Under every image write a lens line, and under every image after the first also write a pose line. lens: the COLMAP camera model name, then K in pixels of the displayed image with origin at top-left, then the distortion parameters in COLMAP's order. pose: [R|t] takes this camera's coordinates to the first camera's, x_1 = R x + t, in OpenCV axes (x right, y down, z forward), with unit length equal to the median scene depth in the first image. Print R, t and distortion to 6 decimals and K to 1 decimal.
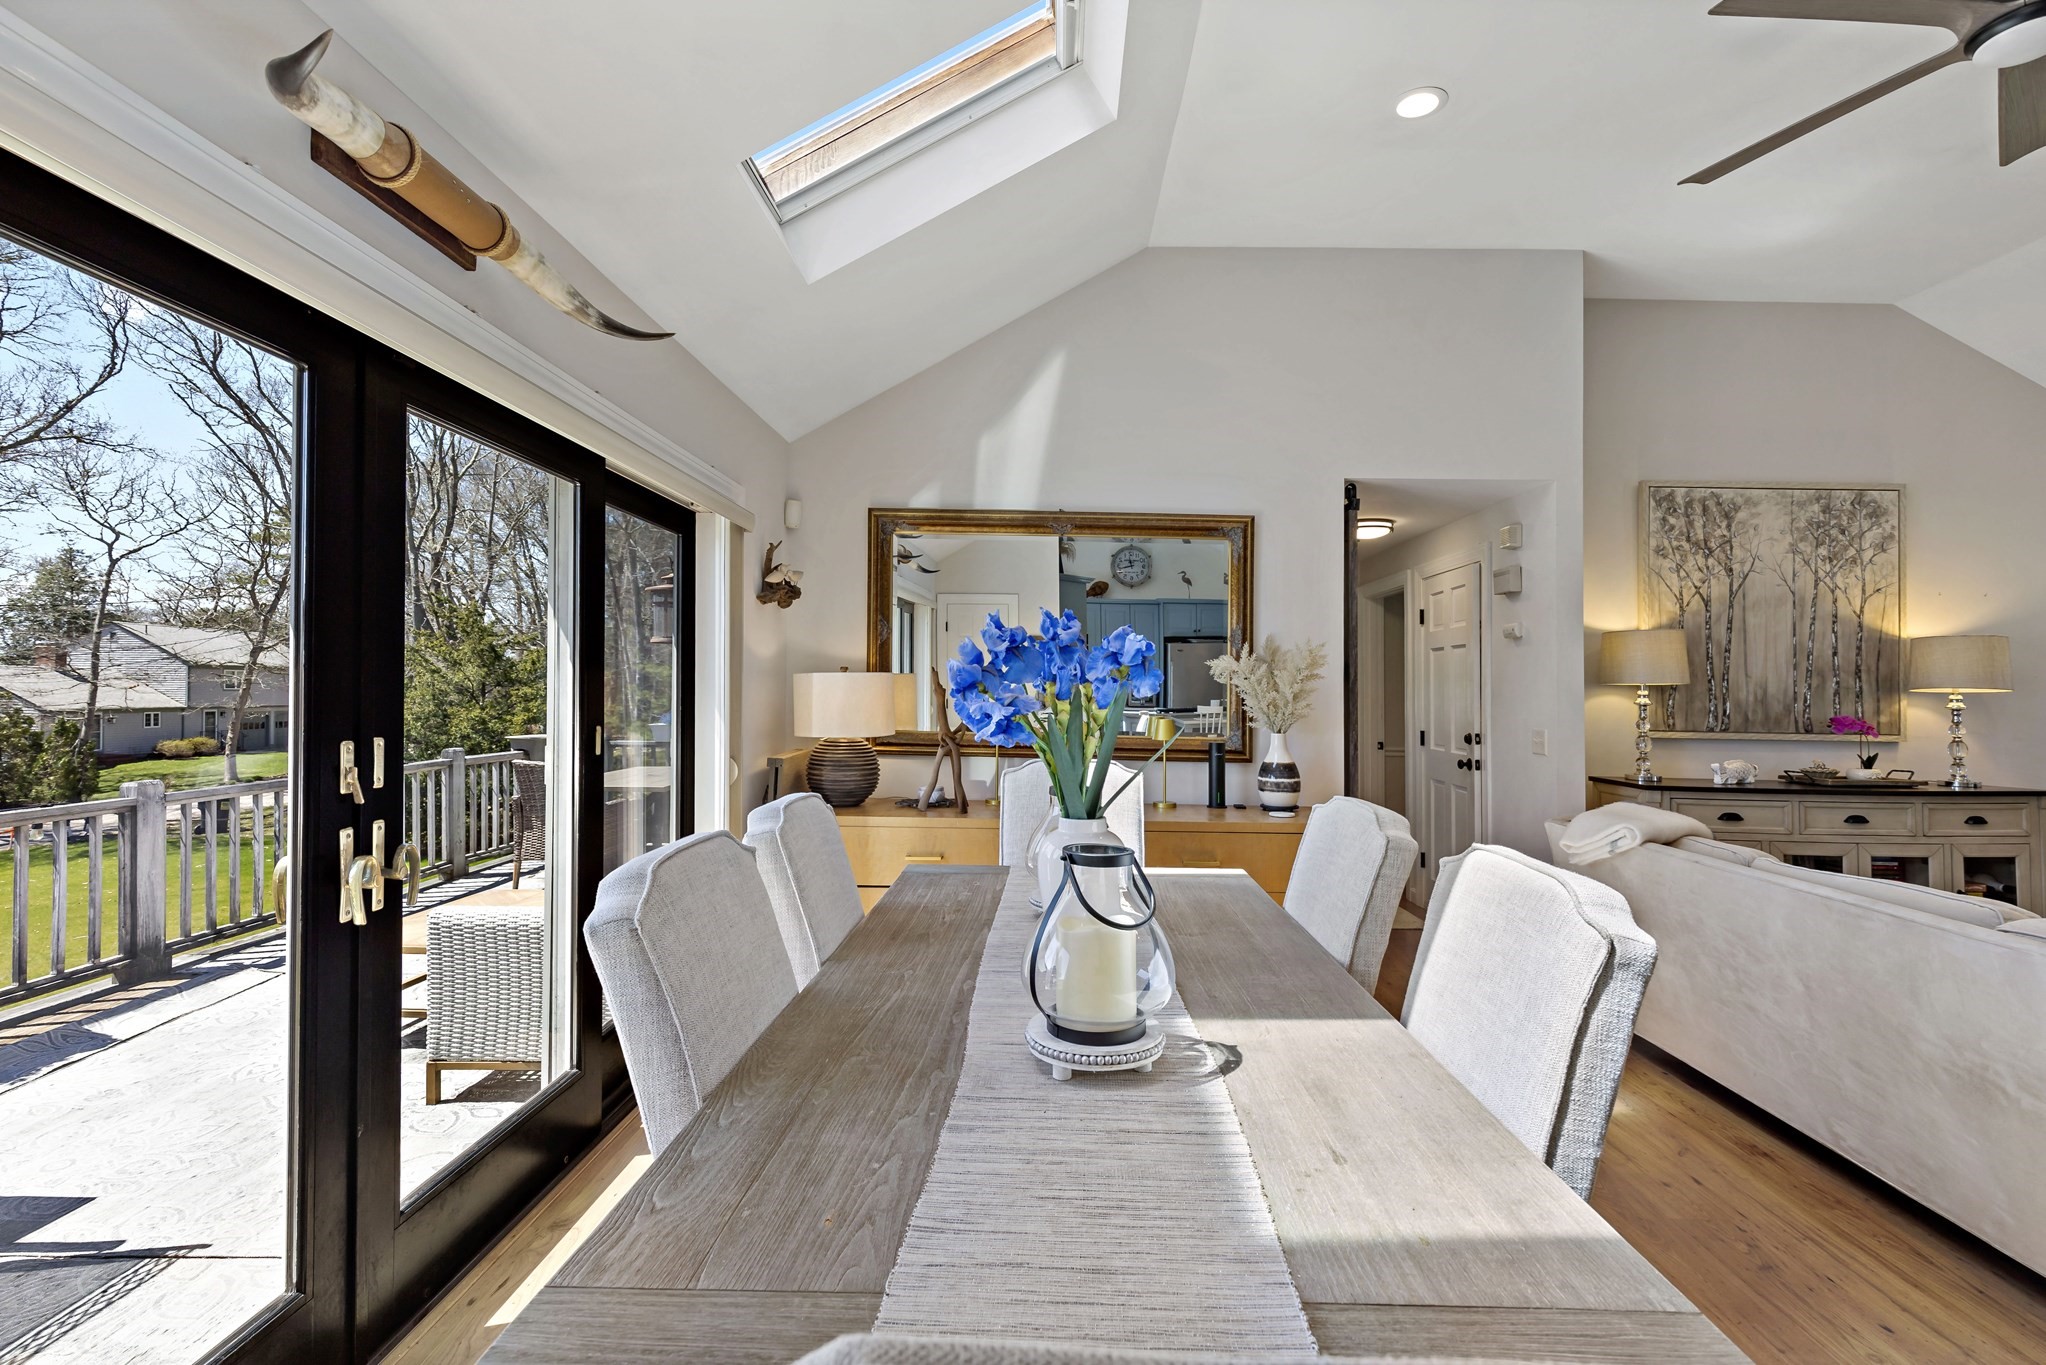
lens RADIAL K [[932.9, 0, 1043.7], [0, 932.9, 661.6], [0, 0, 1]] dist [0.013887, -0.003839]
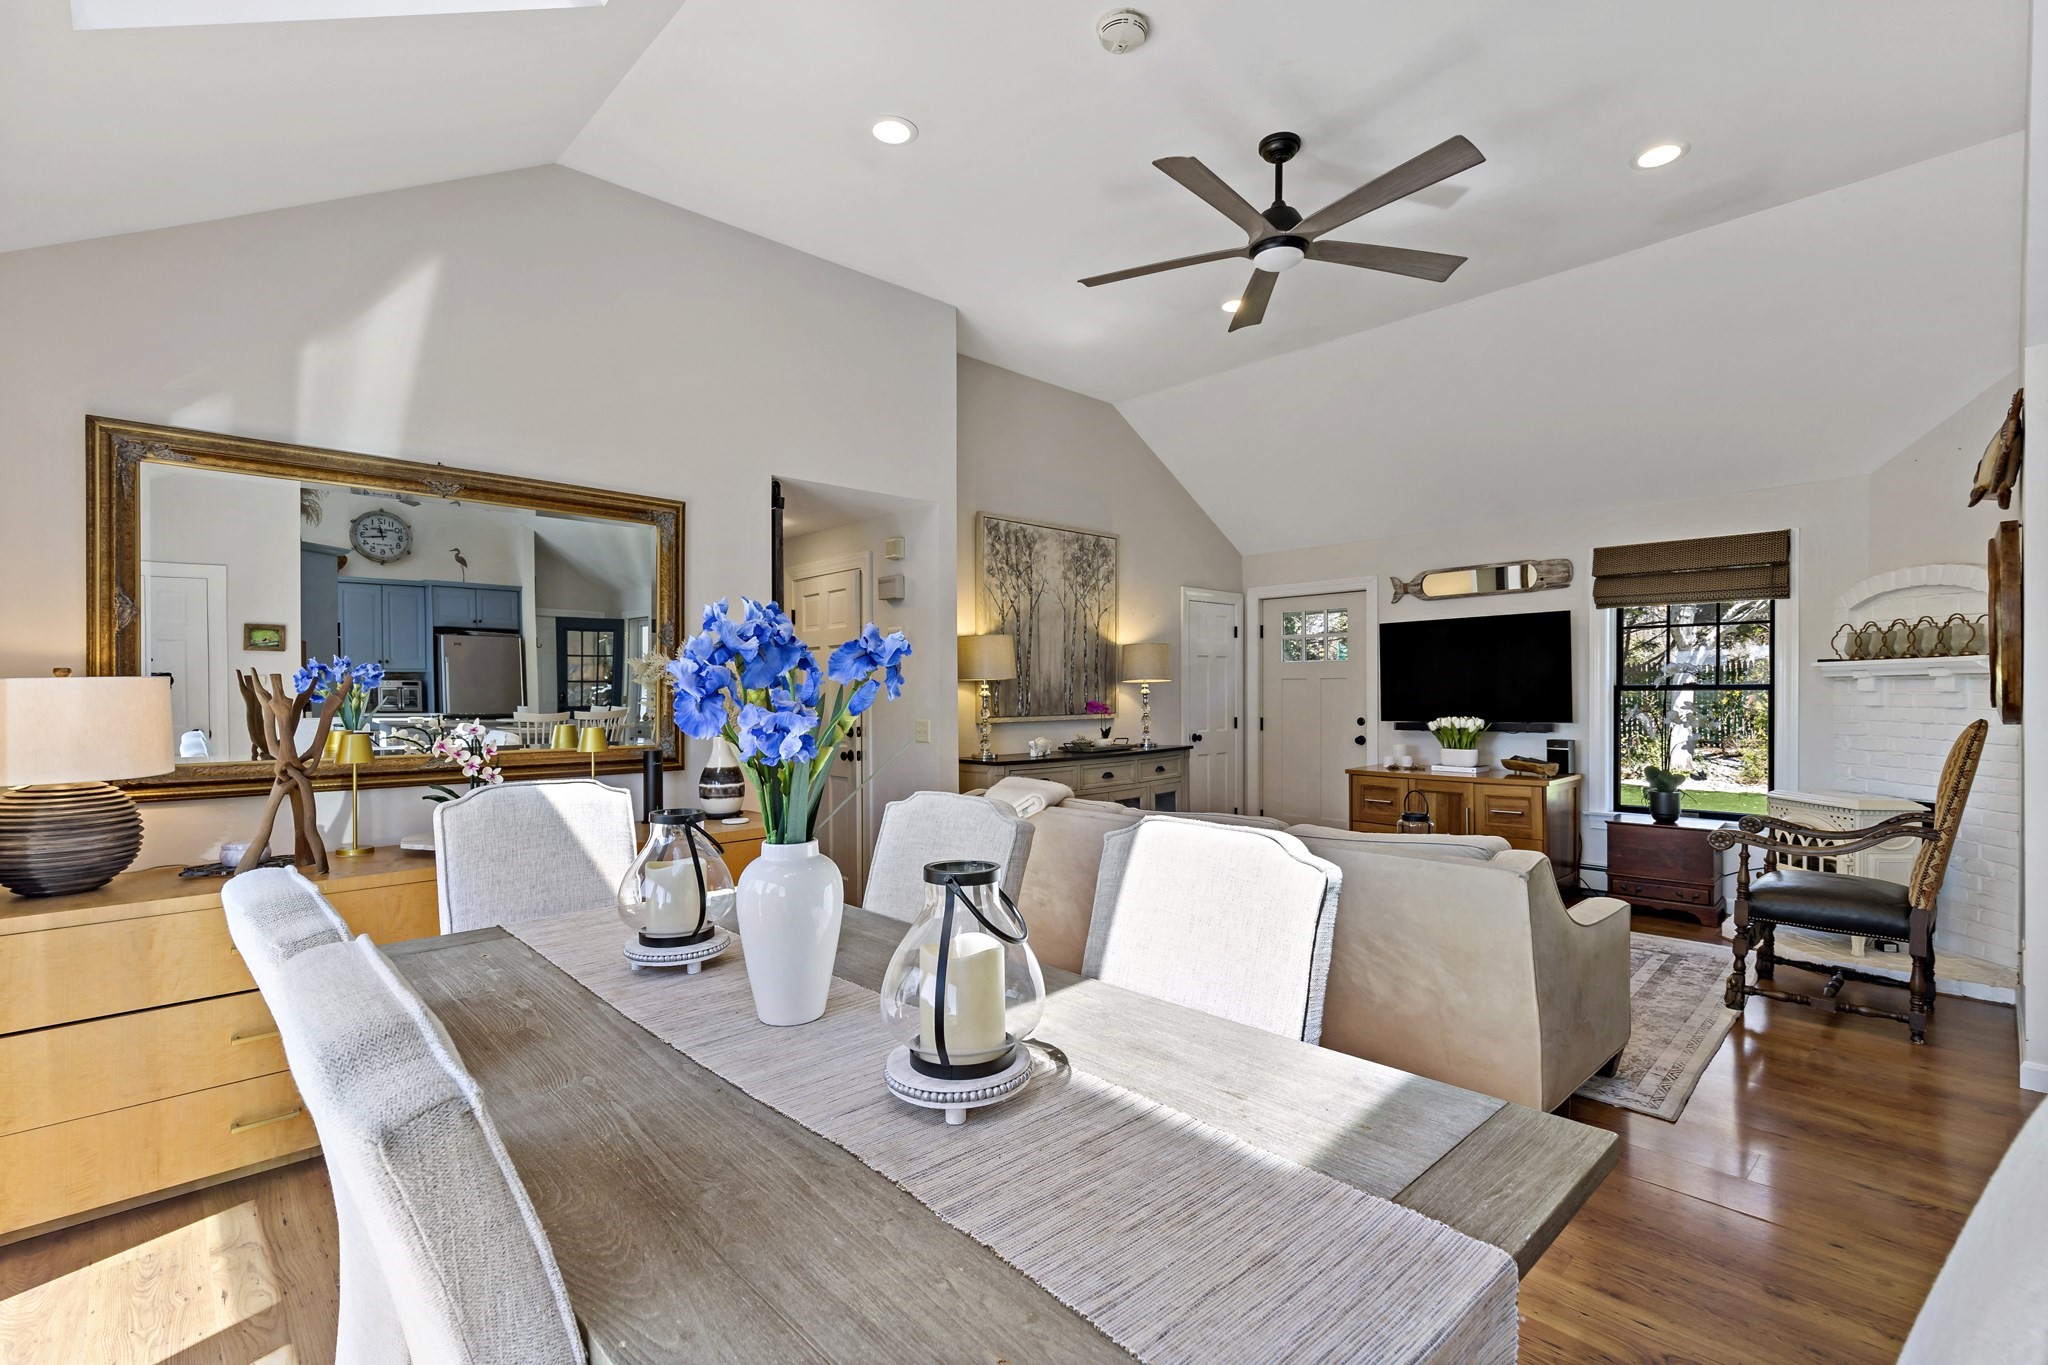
lens RADIAL K [[933.8, 0, 1037.1], [0, 933.8, 682.9], [0, 0, 1]] dist [0.013887, -0.003839]
pose [[0.713633, -0.014873, 0.700362, -0.168142], [-0.003819, 0.999677, 0.025121, -0.002188], [-0.700509, -0.020602, 0.713346, 0.090170]]
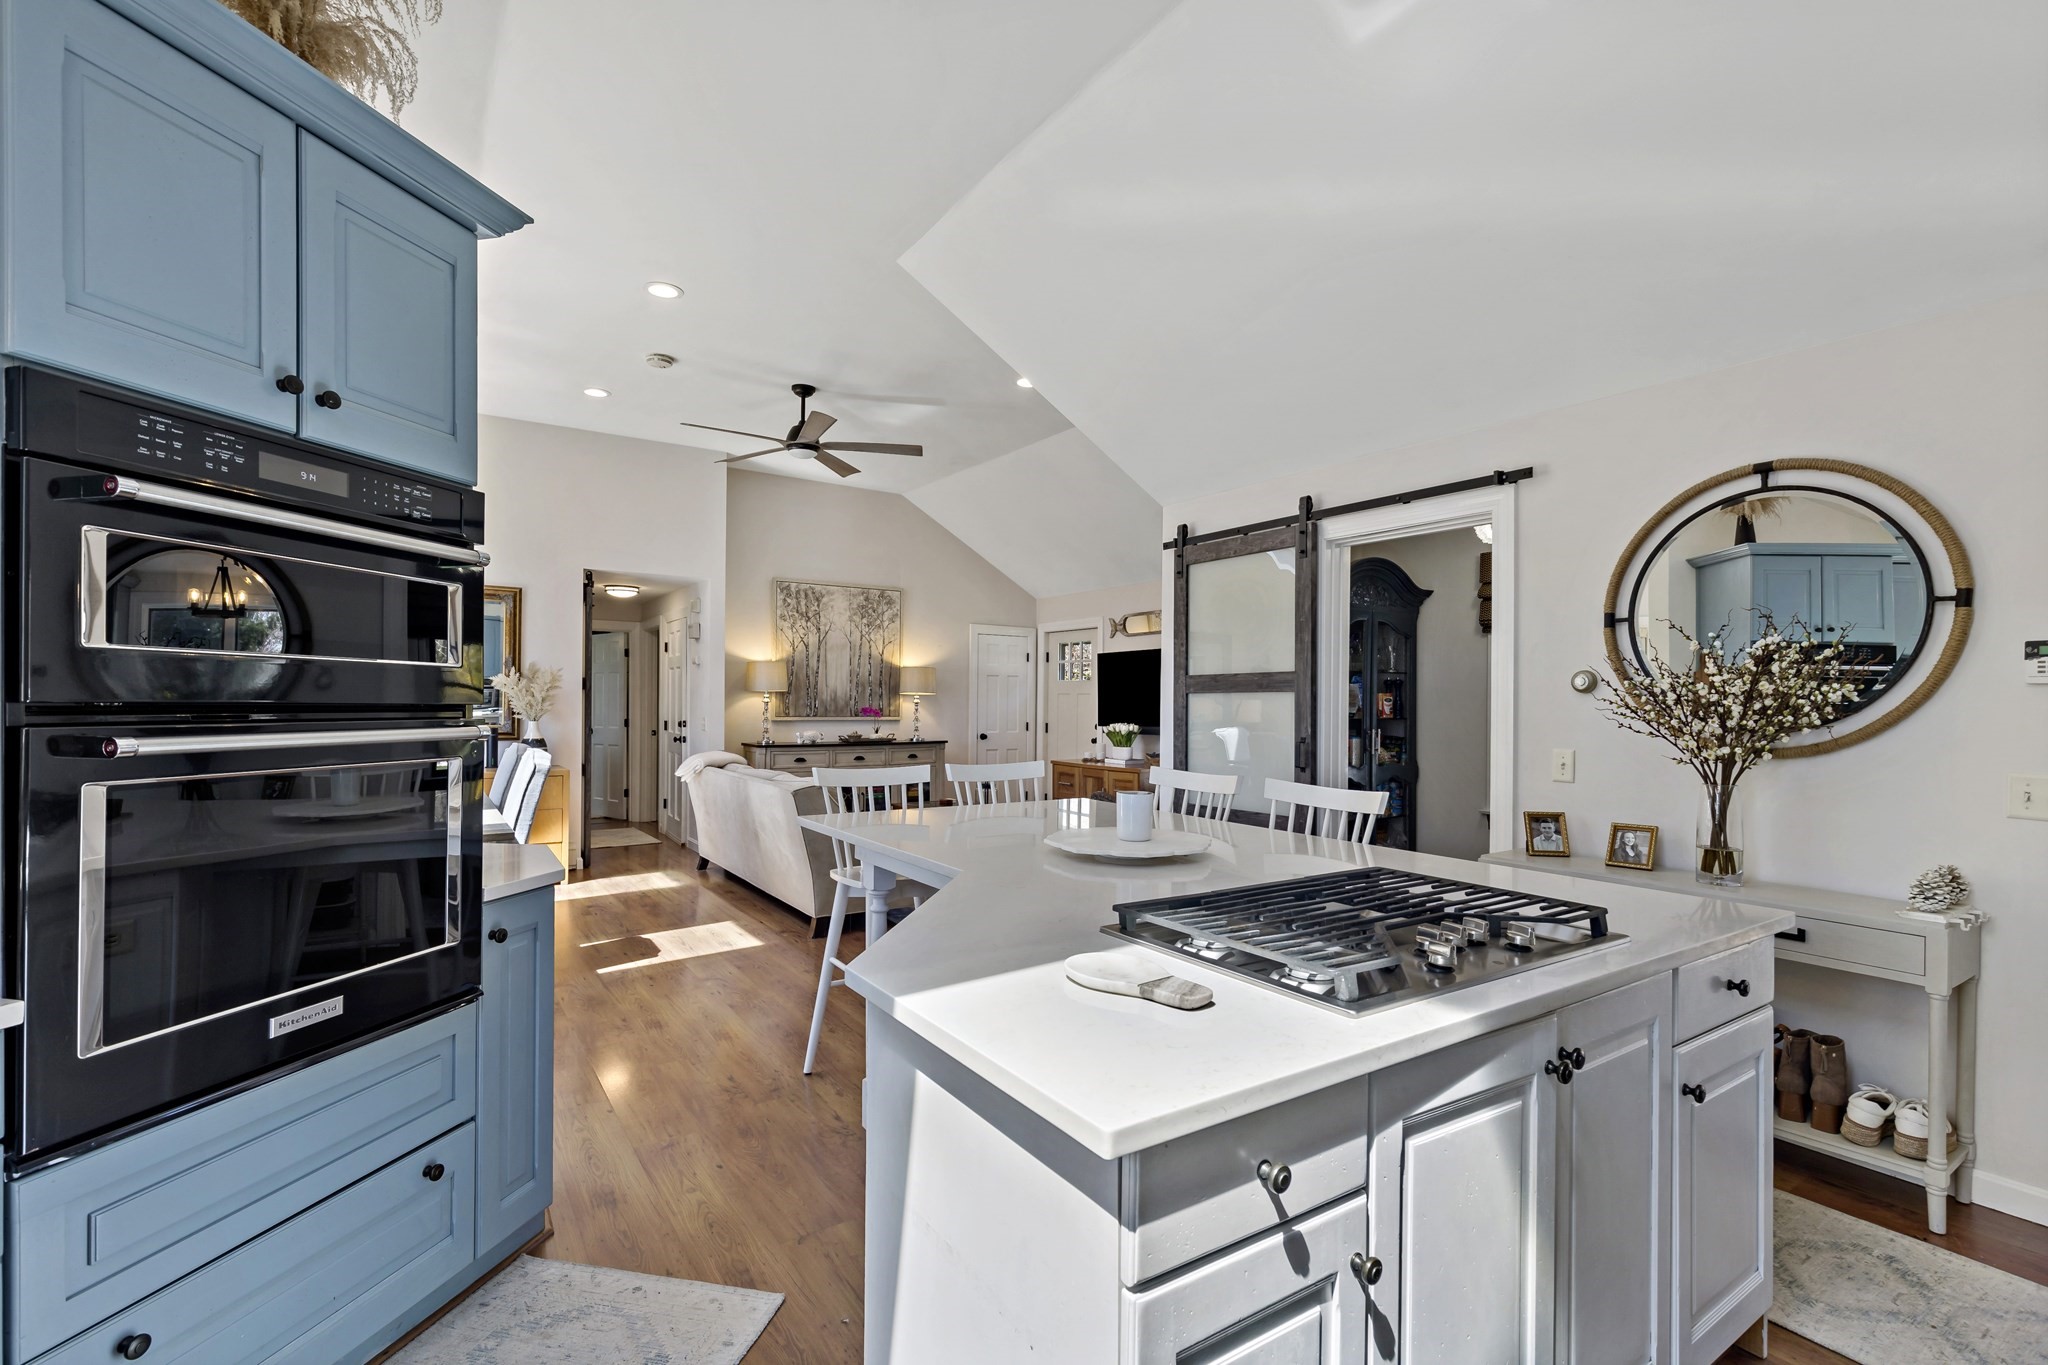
lens RADIAL K [[933.8, 0, 1020.6], [0, 933.8, 693.8], [0, 0, 1]] dist [0.013887, -0.003839]
pose [[0.827908, -0.004492, 0.560846, 0.027448], [-0.013823, 0.999501, 0.028412, -0.029931], [-0.560694, -0.031275, 0.827432, -0.813774]]
